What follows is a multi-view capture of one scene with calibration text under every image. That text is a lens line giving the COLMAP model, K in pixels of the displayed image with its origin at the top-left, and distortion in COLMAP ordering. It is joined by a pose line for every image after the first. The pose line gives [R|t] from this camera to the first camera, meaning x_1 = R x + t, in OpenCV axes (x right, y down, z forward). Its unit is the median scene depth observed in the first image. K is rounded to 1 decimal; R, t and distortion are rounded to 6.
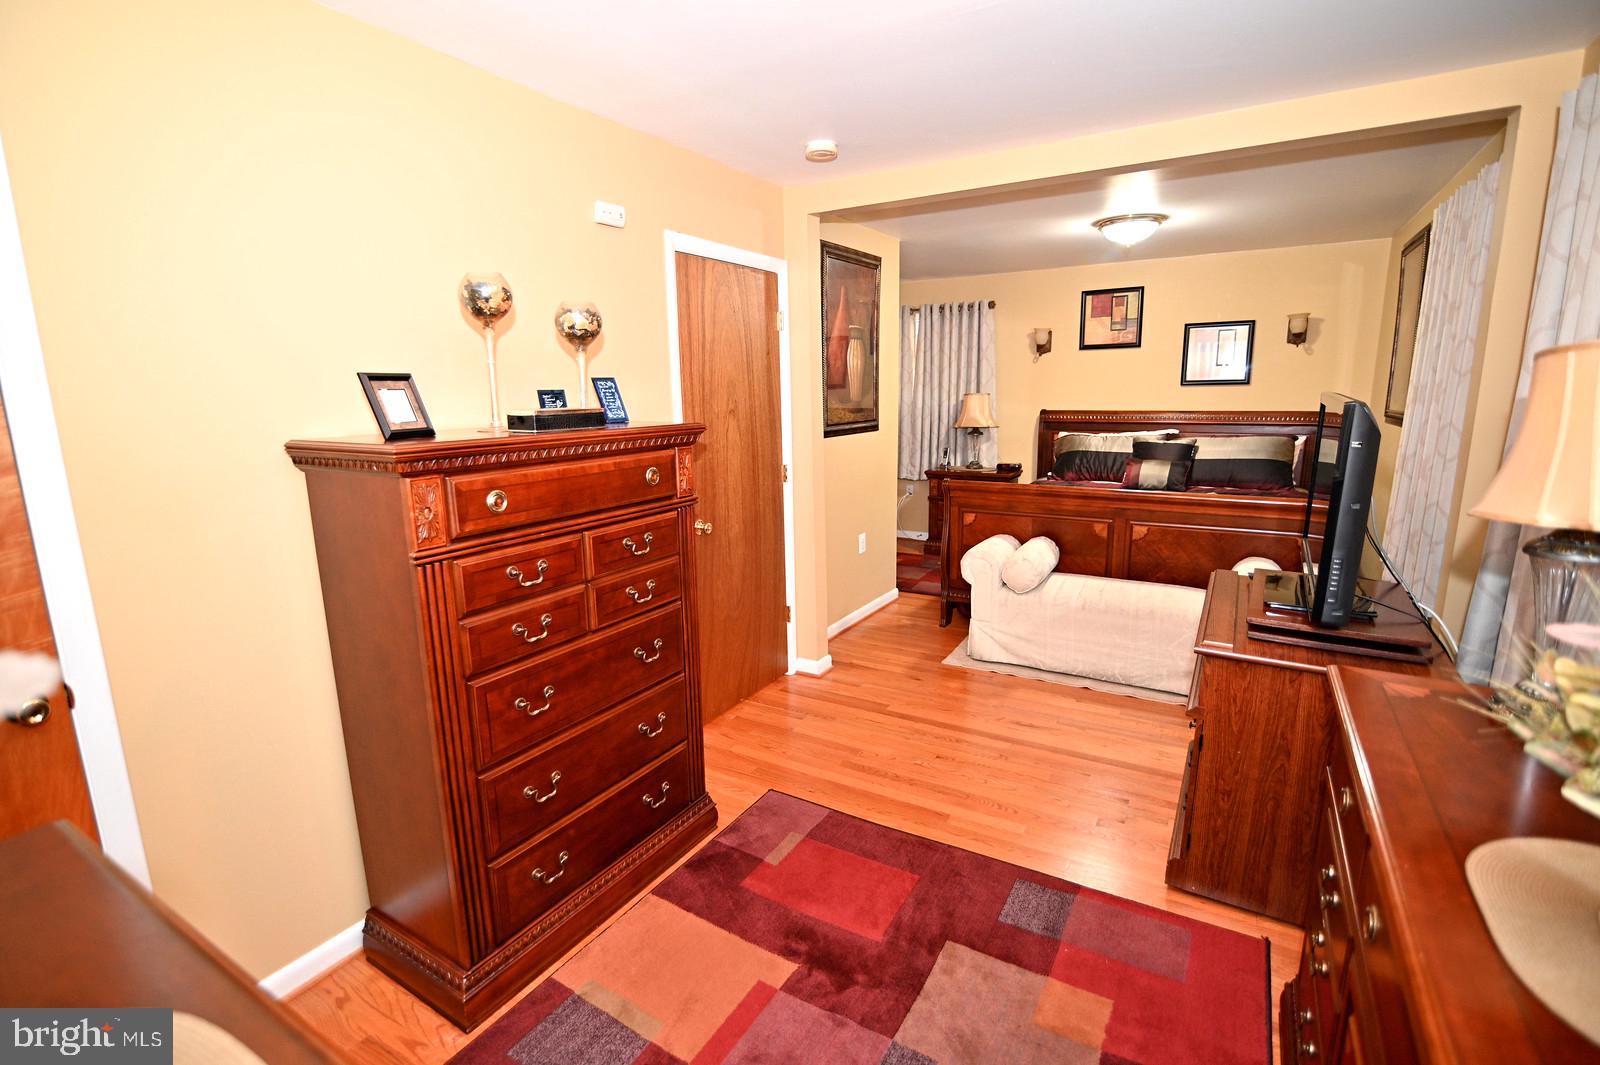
lens RADIAL K [[732.0, 0, 789.5], [0, 732.0, 539.2], [0, 0, 1]] dist [-0.021293, 0.001831]
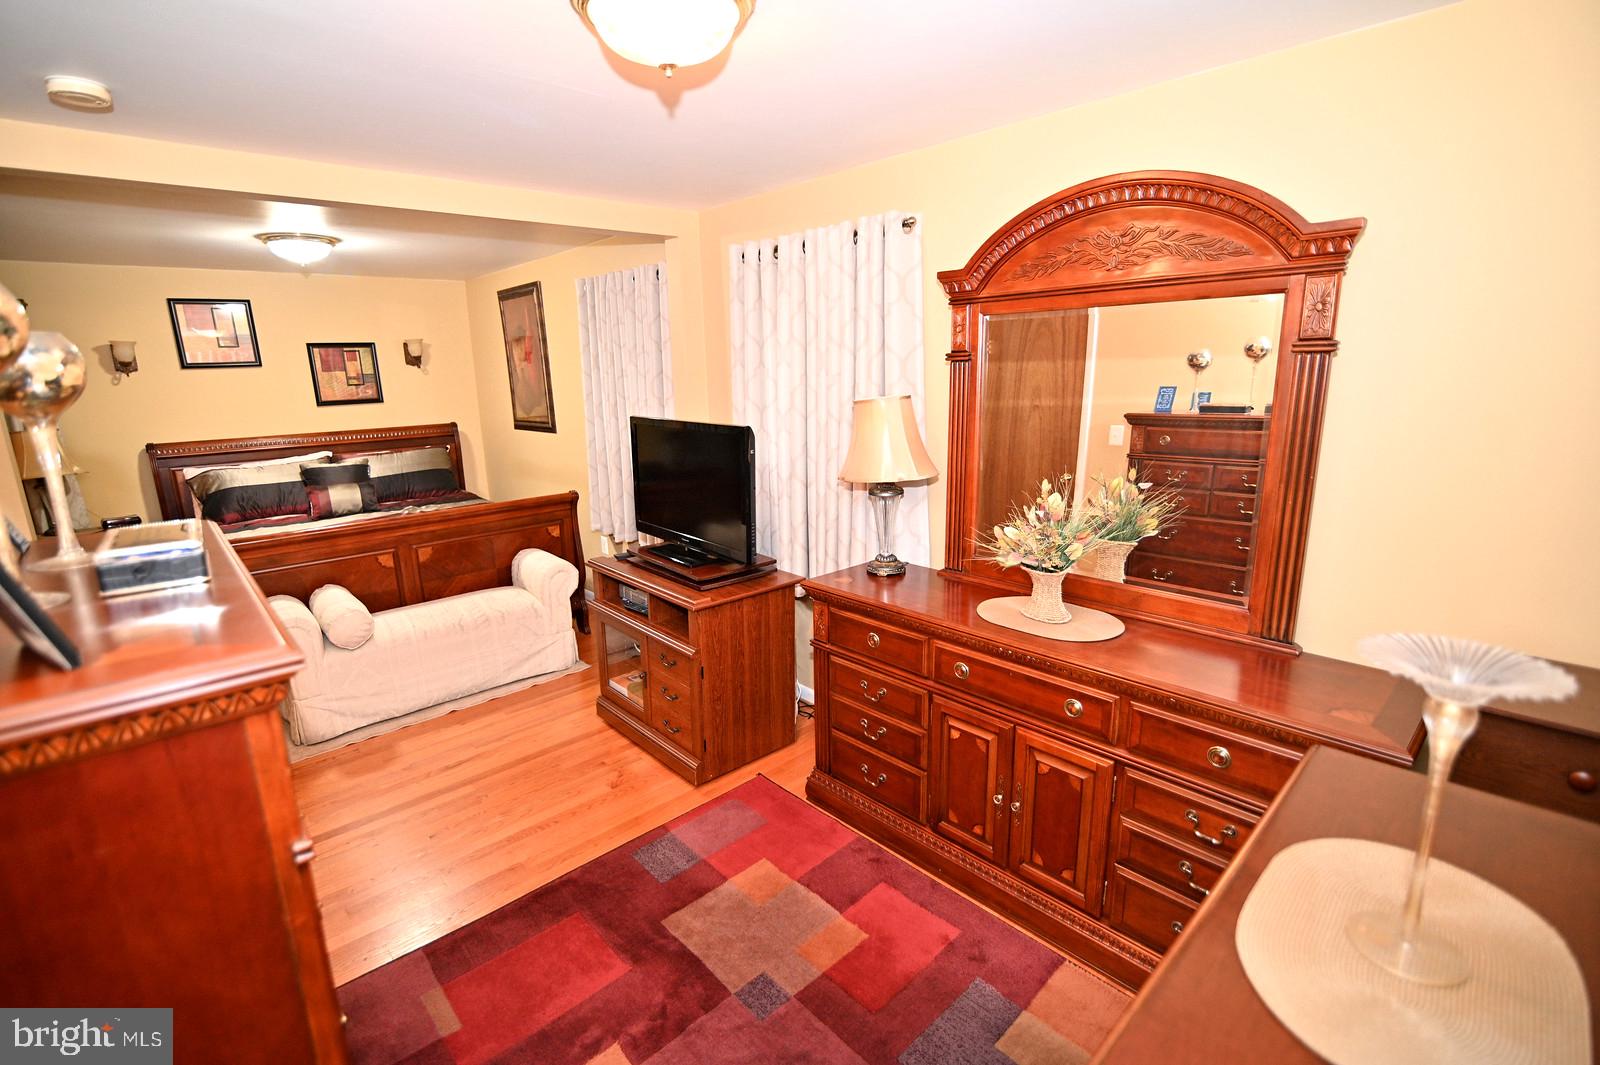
lens RADIAL K [[732.0, 0, 794.8], [0, 732.0, 533.4], [0, 0, 1]] dist [-0.021293, 0.001831]
pose [[0.274706, -0.204707, 0.939485, -0.342884], [0.215029, 0.965408, 0.147481, -0.077440], [-0.937176, 0.161502, 0.309221, 0.188289]]
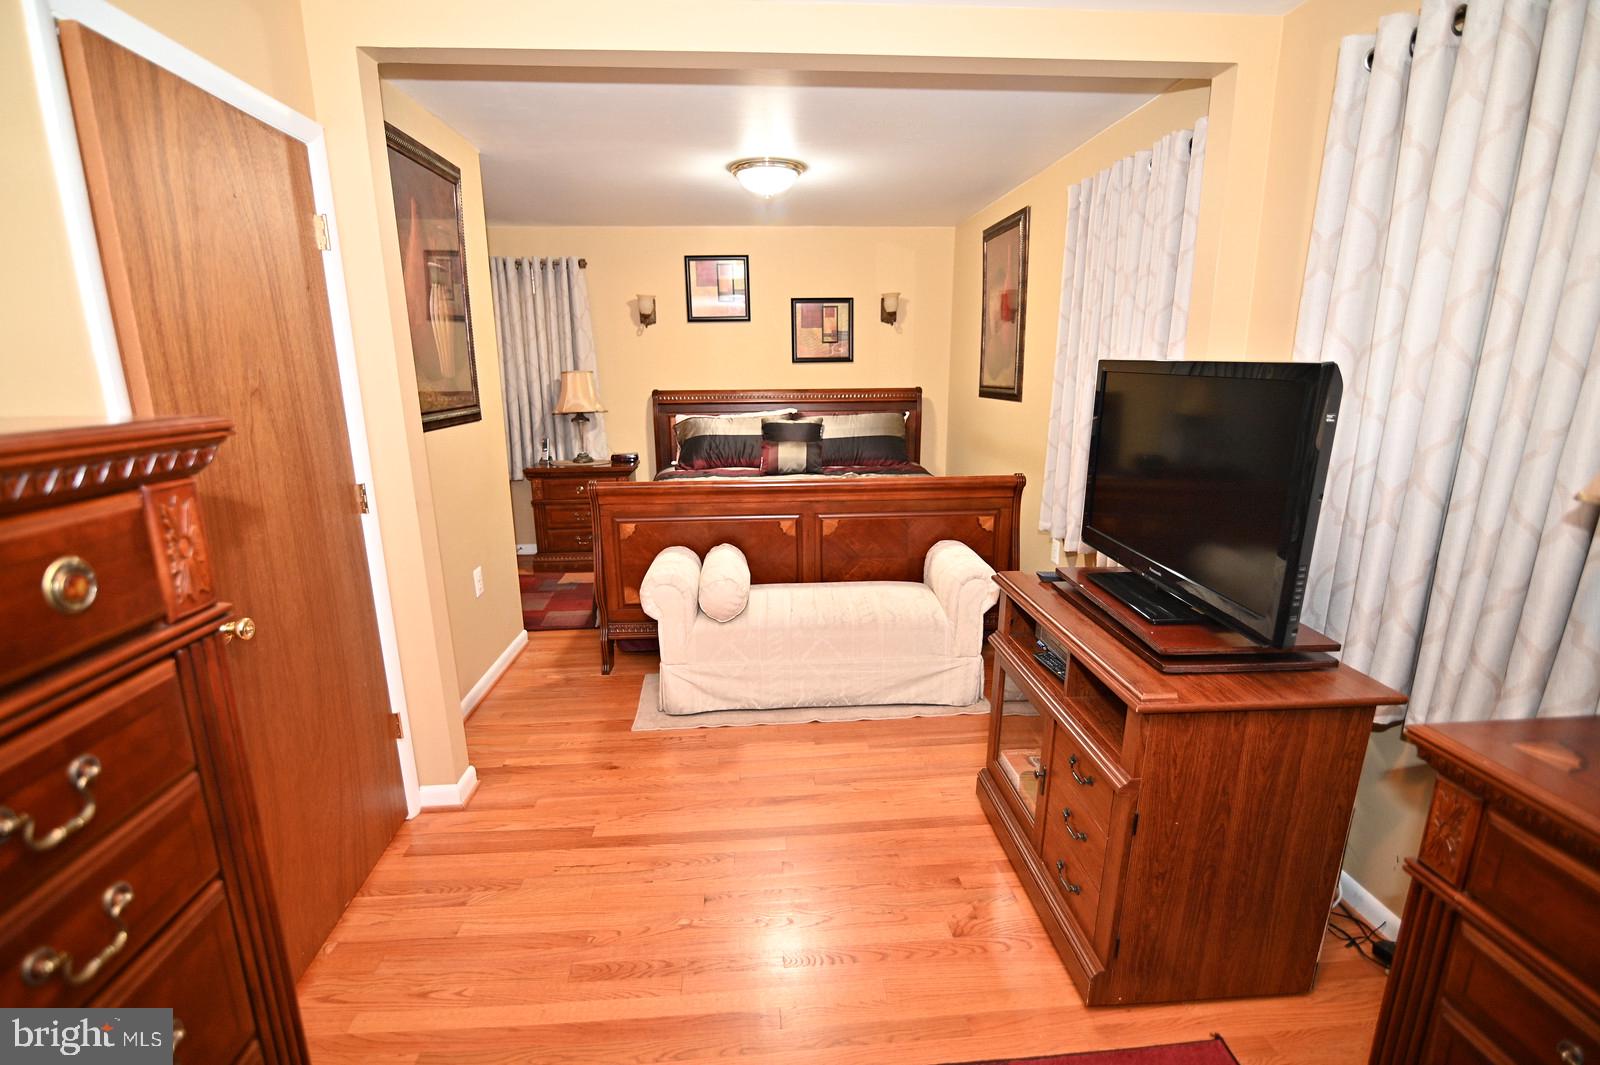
lens RADIAL K [[732.0, 0, 793.3], [0, 732.0, 537.8], [0, 0, 1]] dist [-0.021293, 0.001831]
pose [[0.813928, -0.122932, 0.567810, -0.057564], [0.112526, 0.992207, 0.053514, -0.048580], [-0.569964, 0.020337, 0.821418, 0.306406]]
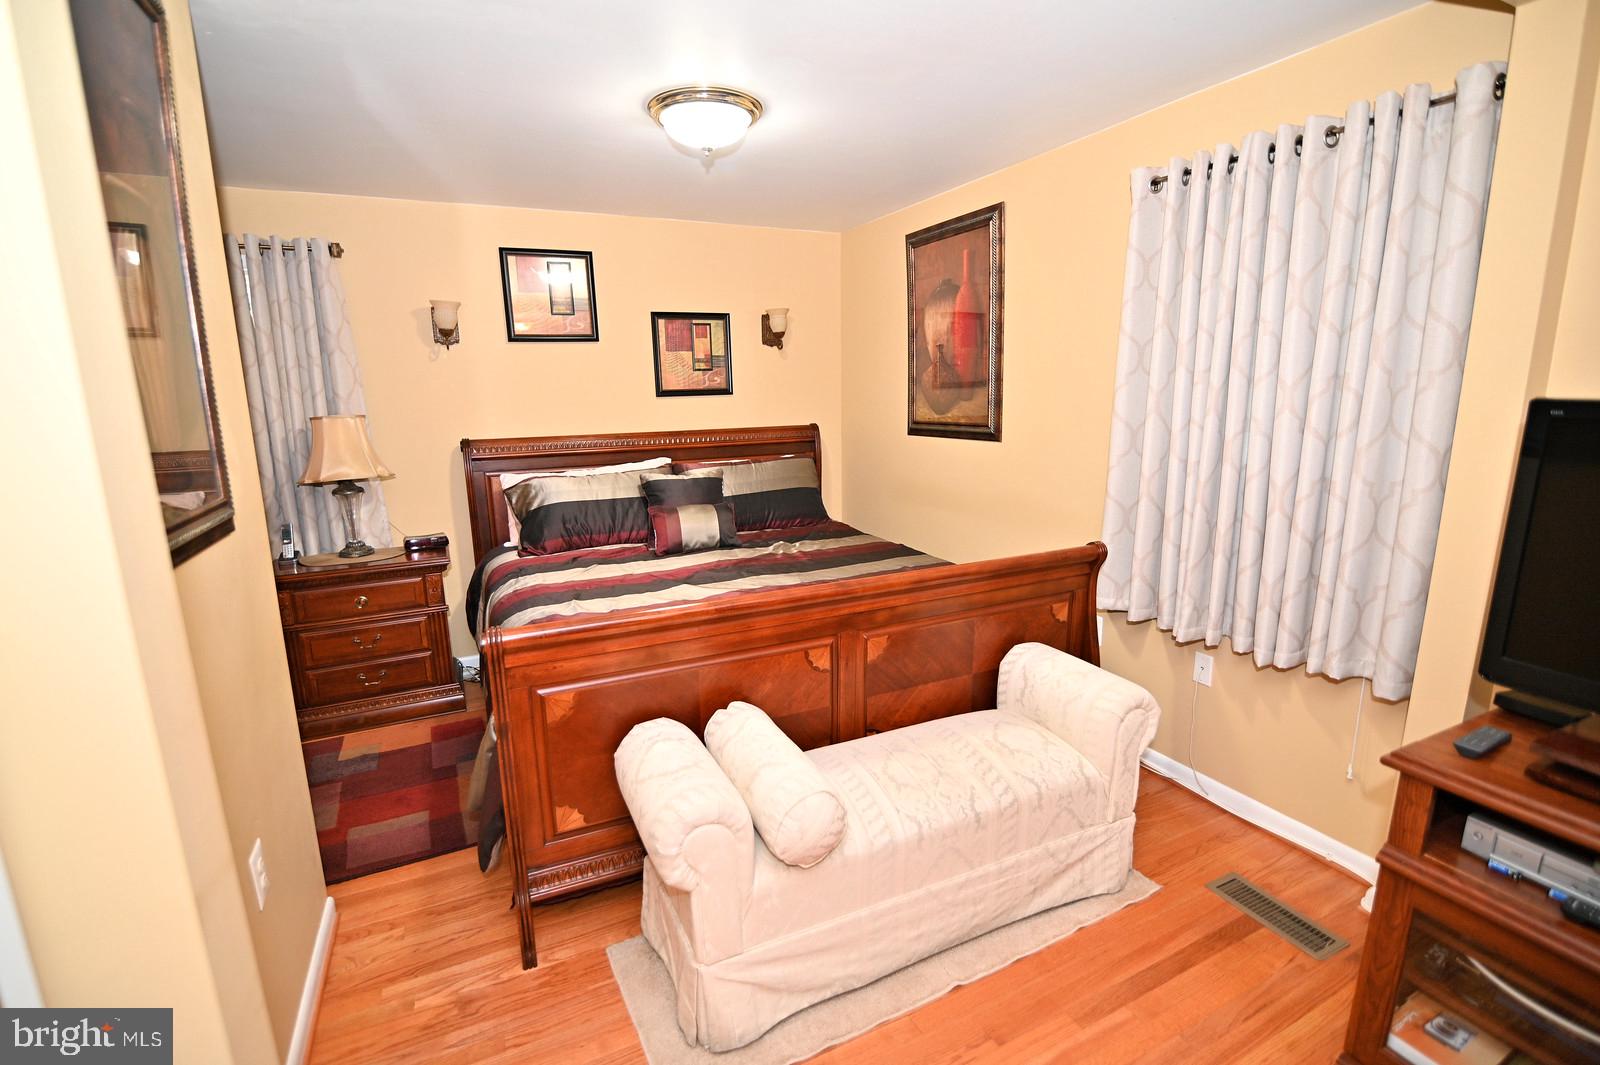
lens RADIAL K [[732.0, 0, 792.5], [0, 732.0, 532.5], [0, 0, 1]] dist [-0.021293, 0.001831]
pose [[0.538734, -0.156041, 0.827899, -0.020808], [0.181892, 0.981064, 0.066548, -0.150903], [-0.822606, 0.114736, 0.556916, 0.731625]]
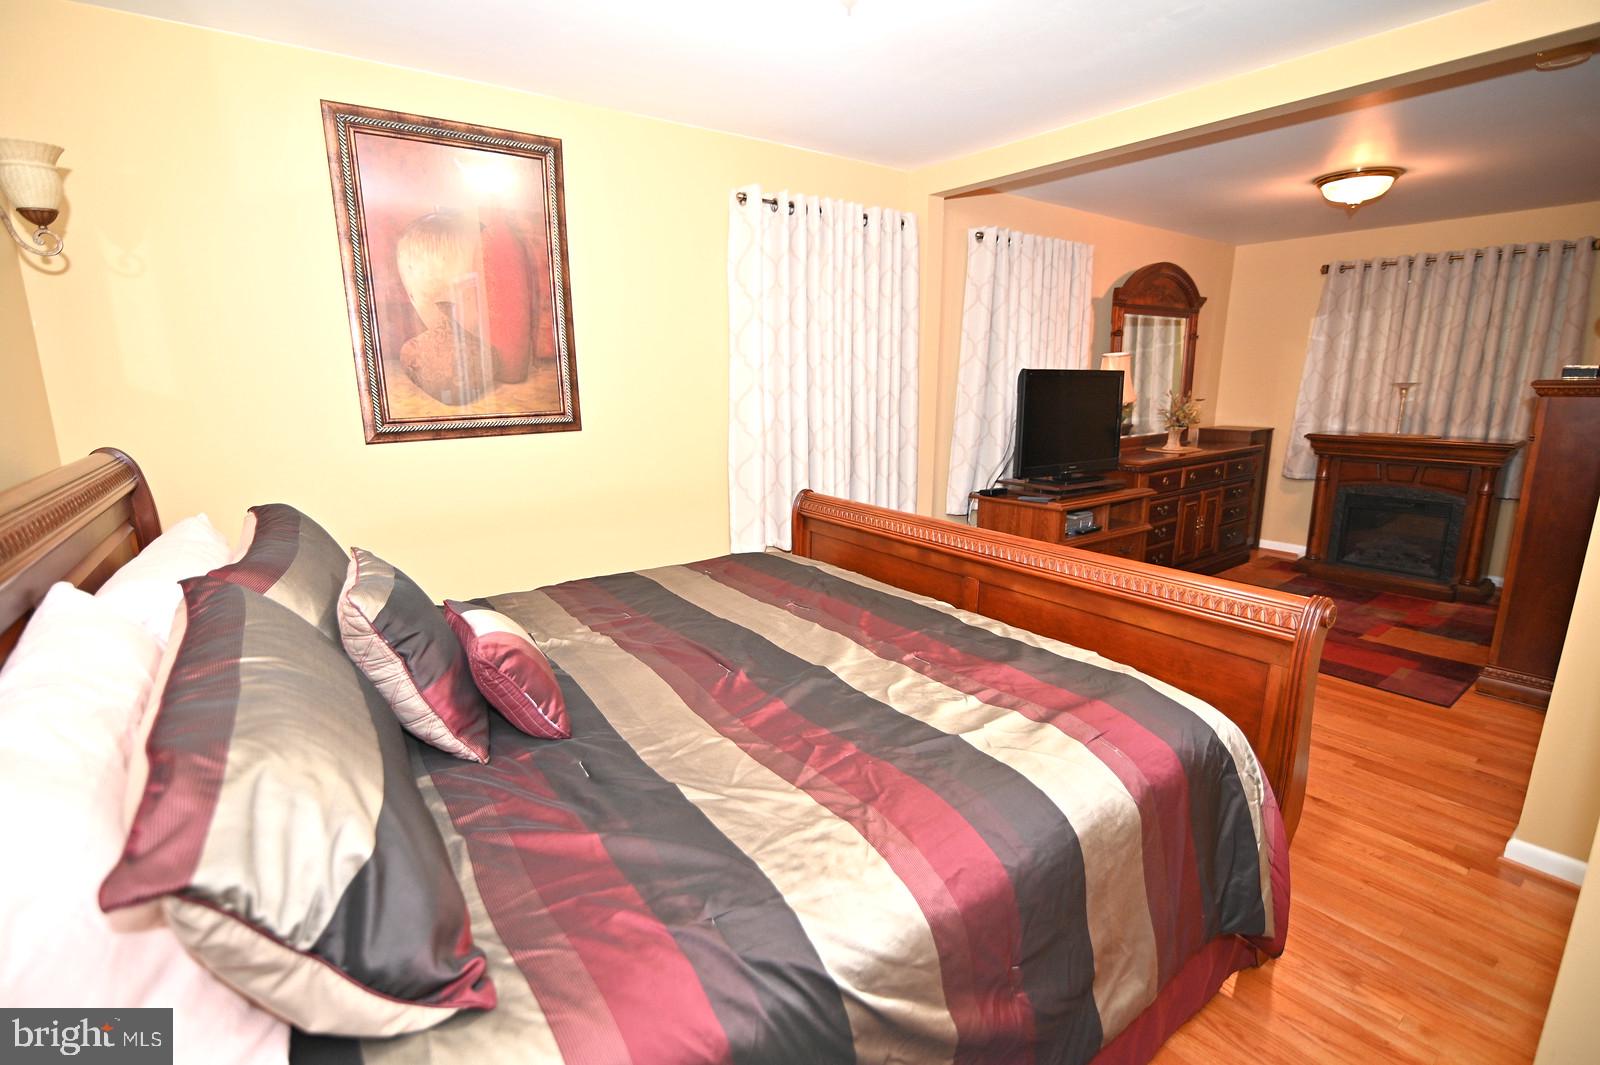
lens RADIAL K [[732.0, 0, 799.8], [0, 732.0, 531.7], [0, 0, 1]] dist [-0.021293, 0.001831]
pose [[-0.929636, -0.052255, 0.364756, 0.376943], [0.101185, 0.915639, 0.389059, -0.326641], [-0.354315, 0.398591, -0.845923, 1.594864]]
